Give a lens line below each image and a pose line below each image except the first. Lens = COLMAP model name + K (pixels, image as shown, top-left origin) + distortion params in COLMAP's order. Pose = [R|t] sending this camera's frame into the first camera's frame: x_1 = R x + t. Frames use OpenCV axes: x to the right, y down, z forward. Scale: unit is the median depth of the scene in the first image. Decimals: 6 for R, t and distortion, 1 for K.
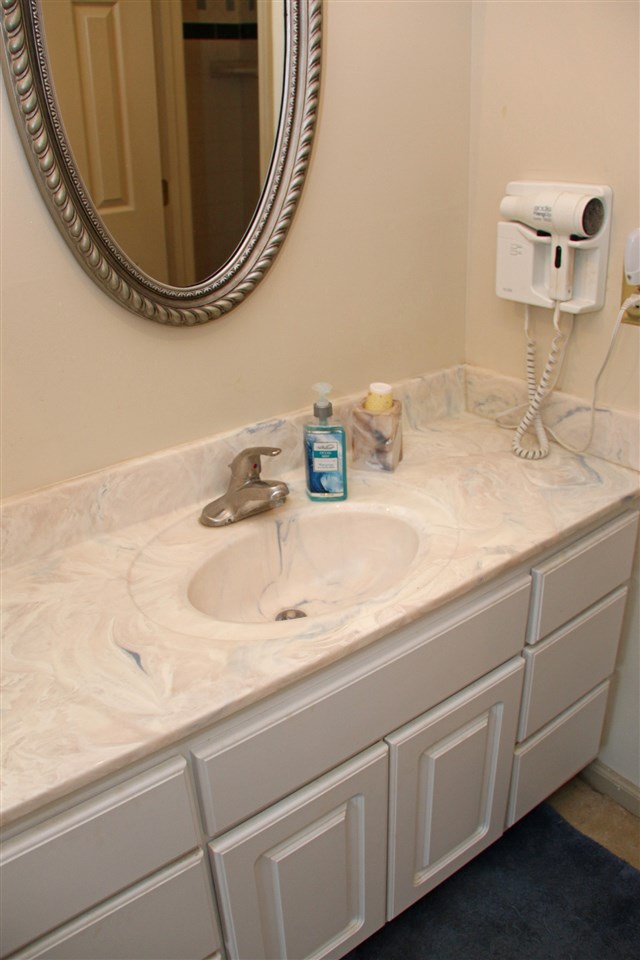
lens RADIAL K [[784.0, 0, 321.7], [0, 784.0, 480.2], [0, 0, 1]] dist [-0.168141, 0.084132]
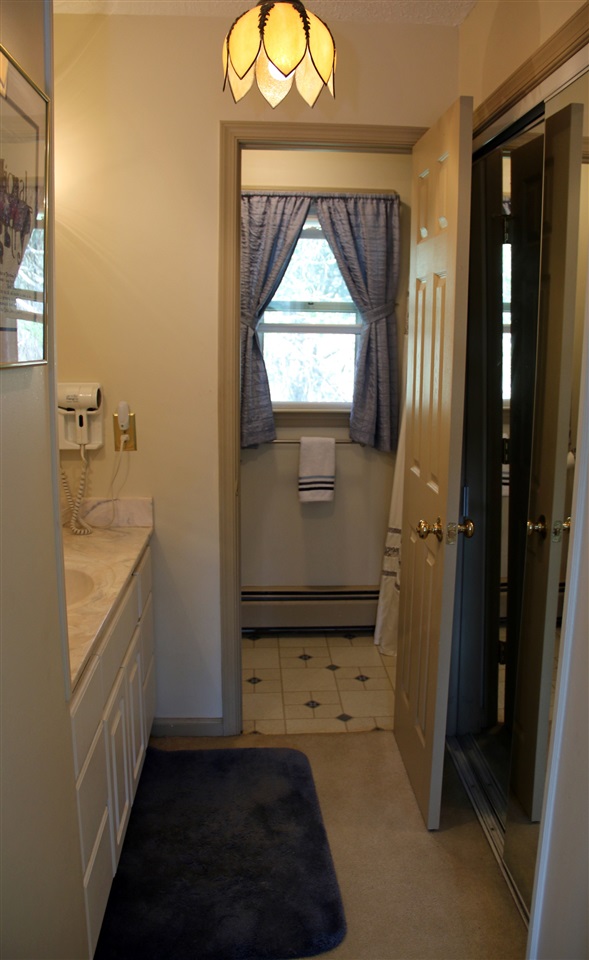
lens RADIAL K [[803.9, 0, 294.2], [0, 803.9, 479.0], [0, 0, 1]] dist [-0.008099, -0.000959]
pose [[0.571173, -0.115151, 0.812713, -0.998141], [0.334343, 0.936891, -0.102230, 0.214245], [-0.749651, 0.330116, 0.573626, -0.468019]]
